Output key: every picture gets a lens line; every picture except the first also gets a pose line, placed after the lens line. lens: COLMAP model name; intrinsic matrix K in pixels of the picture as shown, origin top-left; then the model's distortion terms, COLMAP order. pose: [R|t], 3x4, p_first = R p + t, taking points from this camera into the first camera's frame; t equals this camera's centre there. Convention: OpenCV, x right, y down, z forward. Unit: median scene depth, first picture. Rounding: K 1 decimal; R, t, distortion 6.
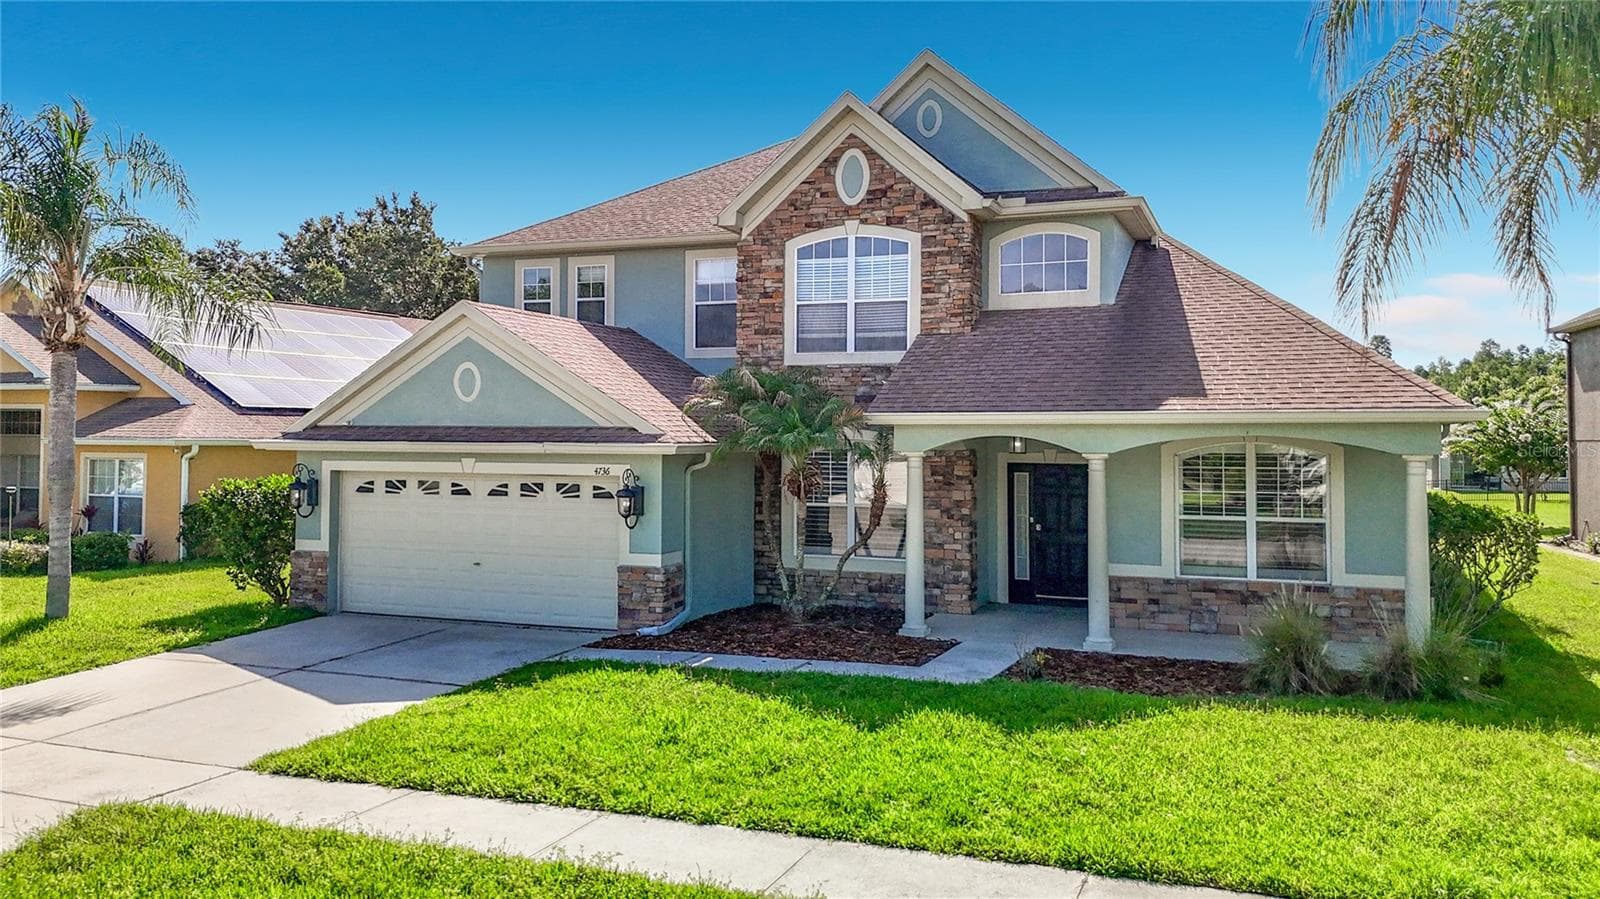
lens RADIAL K [[1187.0, 0, 821.4], [0, 1187.0, 411.1], [0, 0, 1]] dist [0.022883, -0.028820]
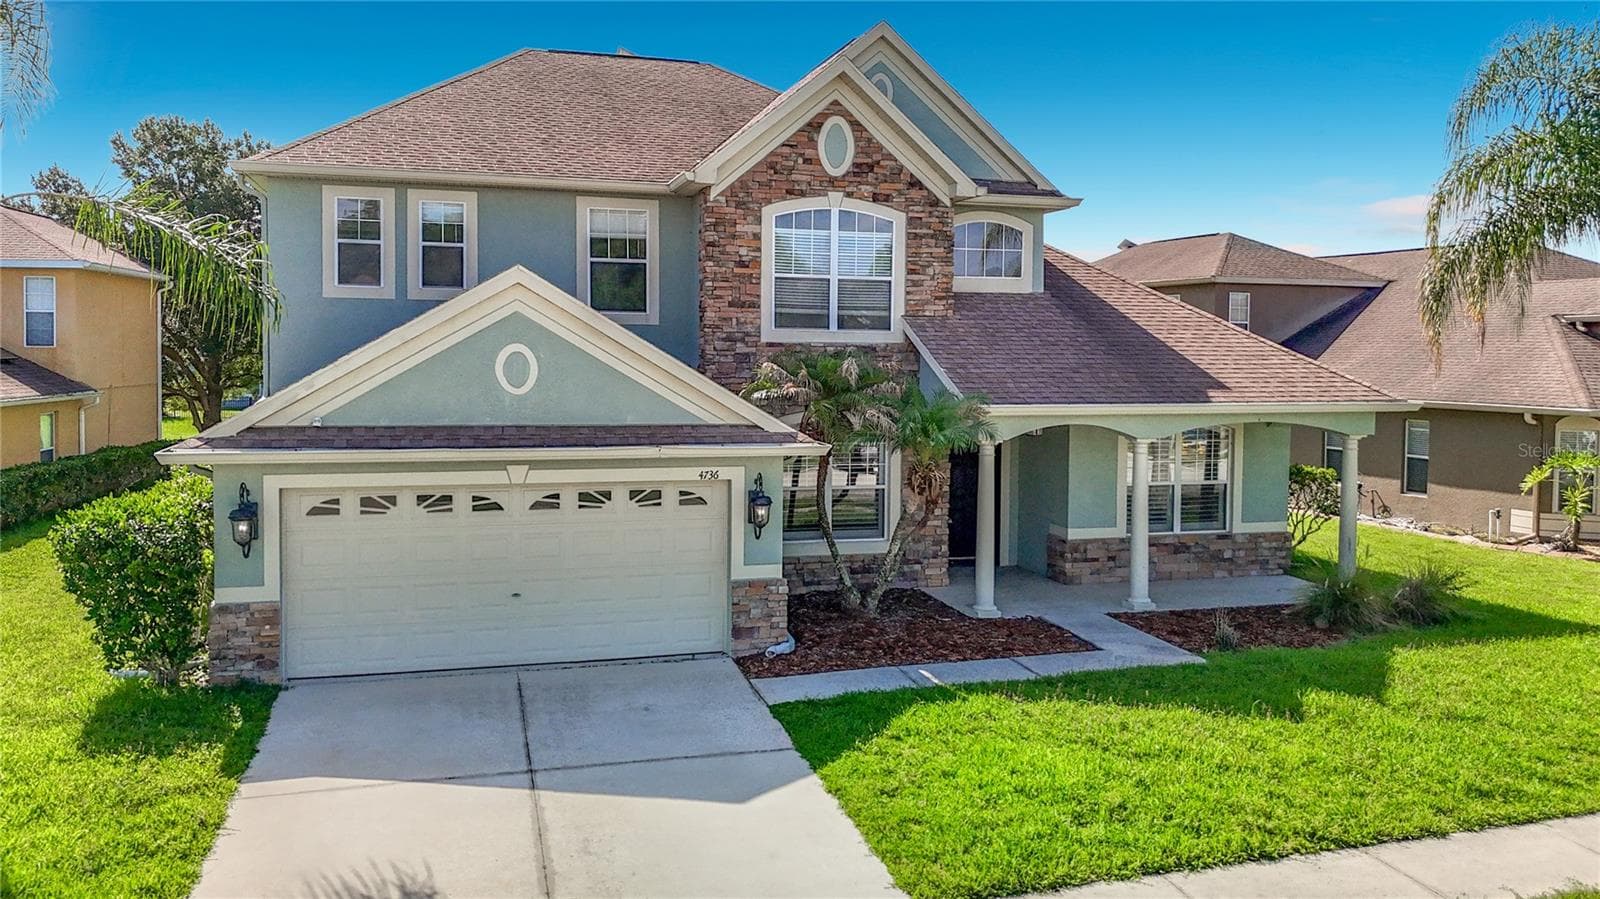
lens RADIAL K [[1187.0, 0, 796.9], [0, 1187.0, 418.5], [0, 0, 1]] dist [0.022883, -0.028820]
pose [[0.799446, -0.030648, 0.599956, -0.592944], [-0.018968, 0.996912, 0.076202, -0.052377], [-0.600438, -0.072299, 0.796396, 0.249590]]
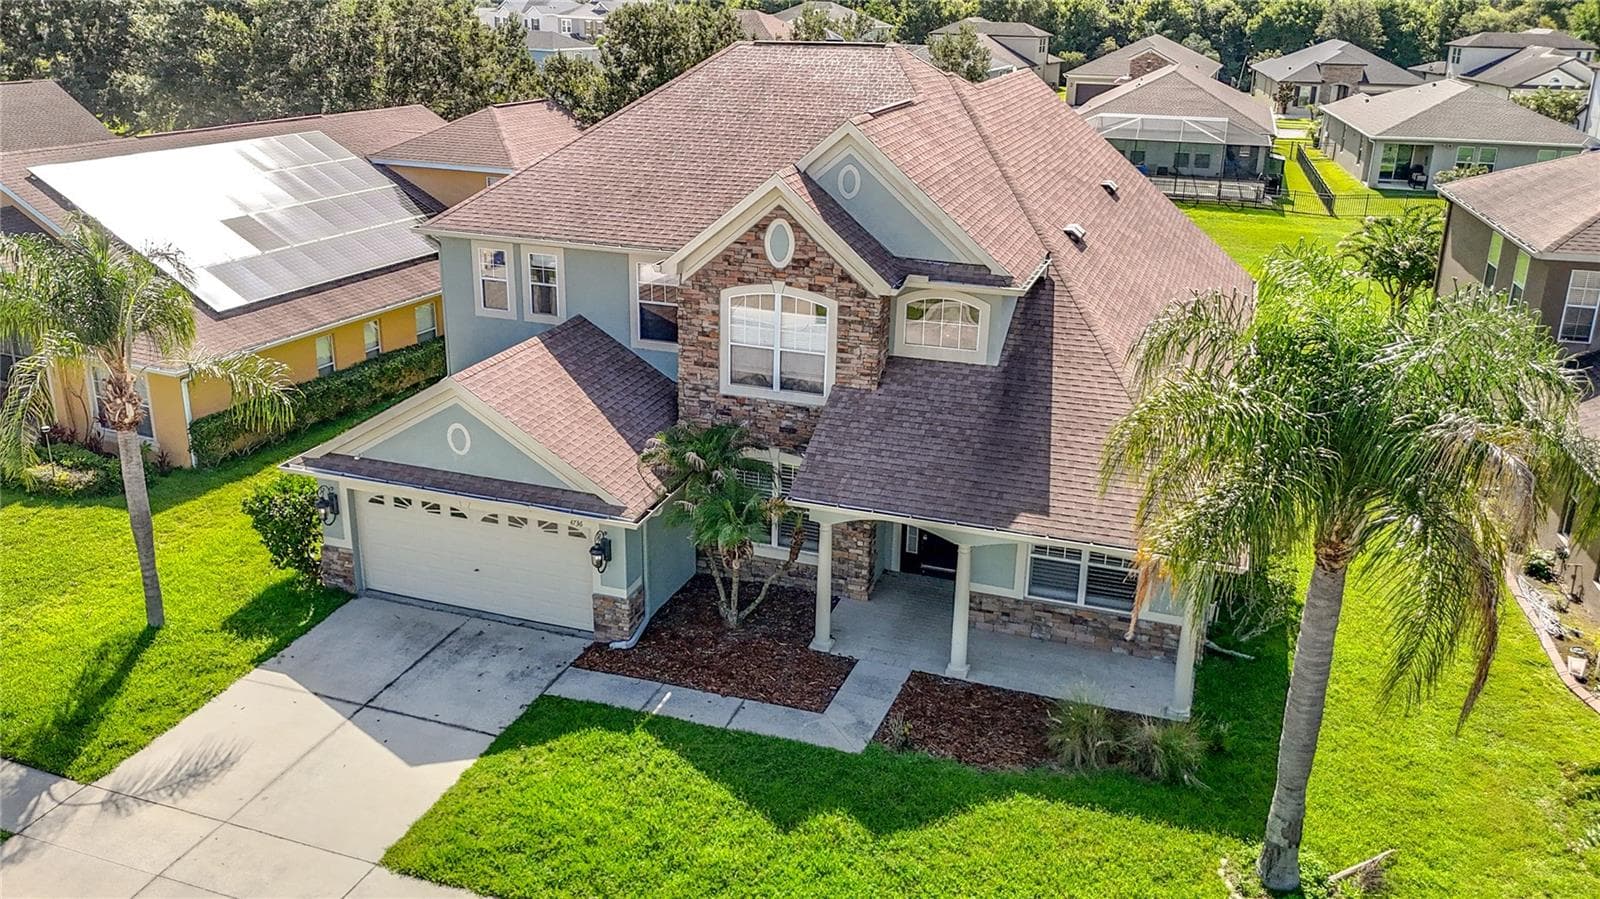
lens RADIAL K [[1250.7, 0, 779.6], [0, 1250.7, 433.0], [0, 0, 1]] dist [0.013313, -0.018712]
pose [[0.999524, 0.002631, 0.030739, -0.010395], [-0.013226, 0.936695, 0.349896, -0.457692], [-0.027872, -0.350136, 0.936284, -0.189950]]
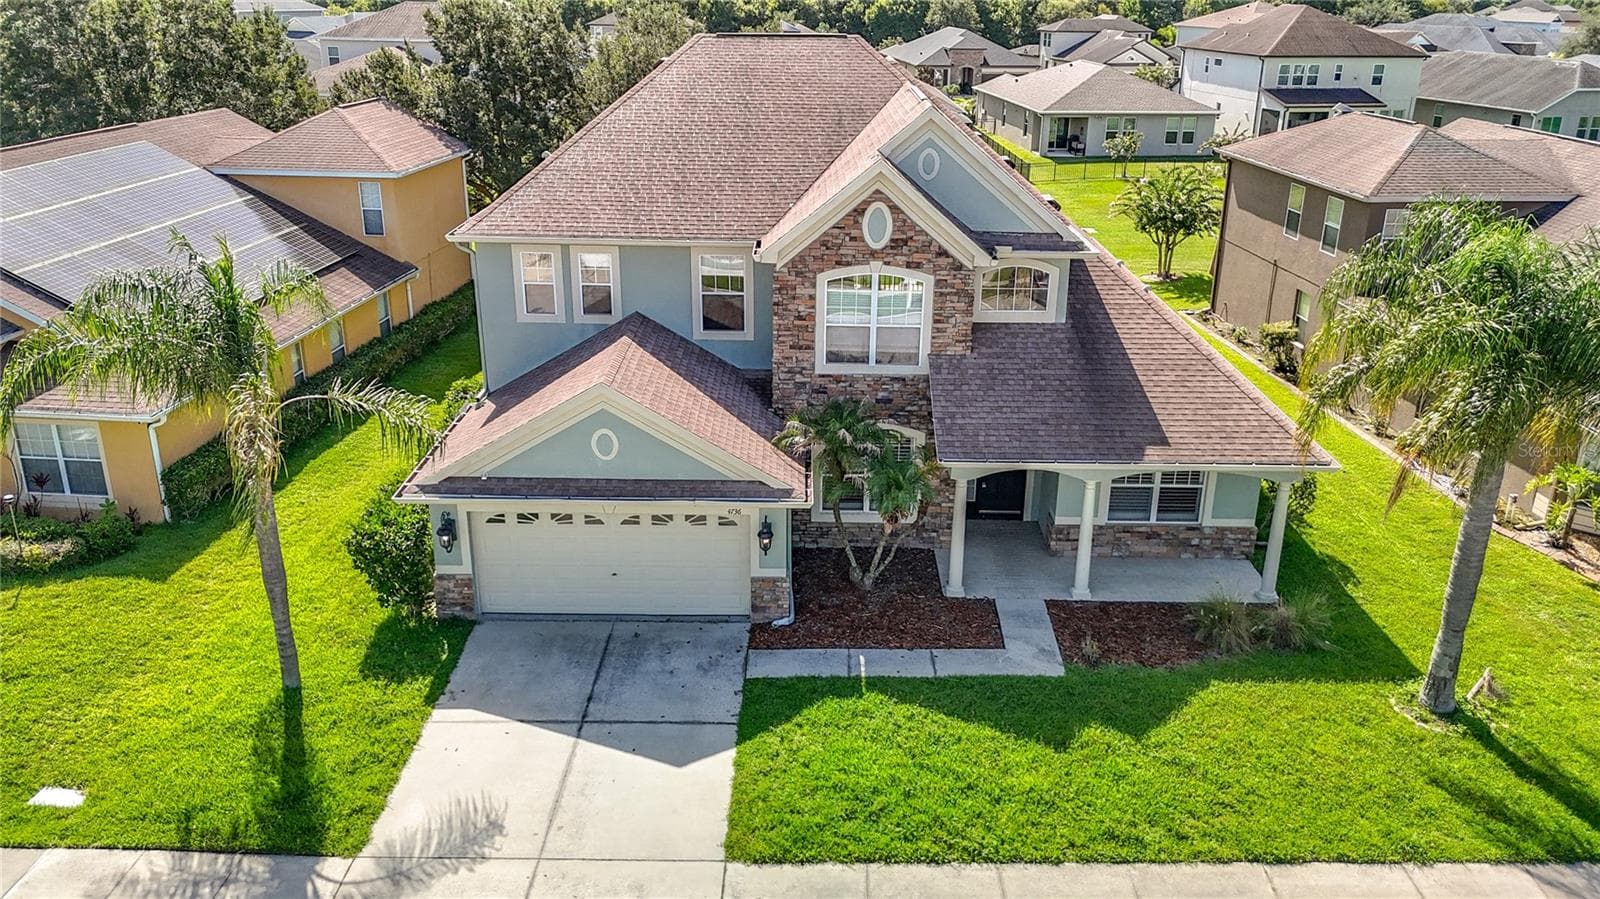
lens RADIAL K [[1187.0, 0, 817.4], [0, 1187.0, 462.1], [0, 0, 1]] dist [0.022883, -0.028820]
pose [[0.932149, -0.123495, 0.340363, -0.483798], [-0.018361, 0.922704, 0.385072, -0.450477], [-0.361609, -0.365194, 0.857830, -0.104731]]
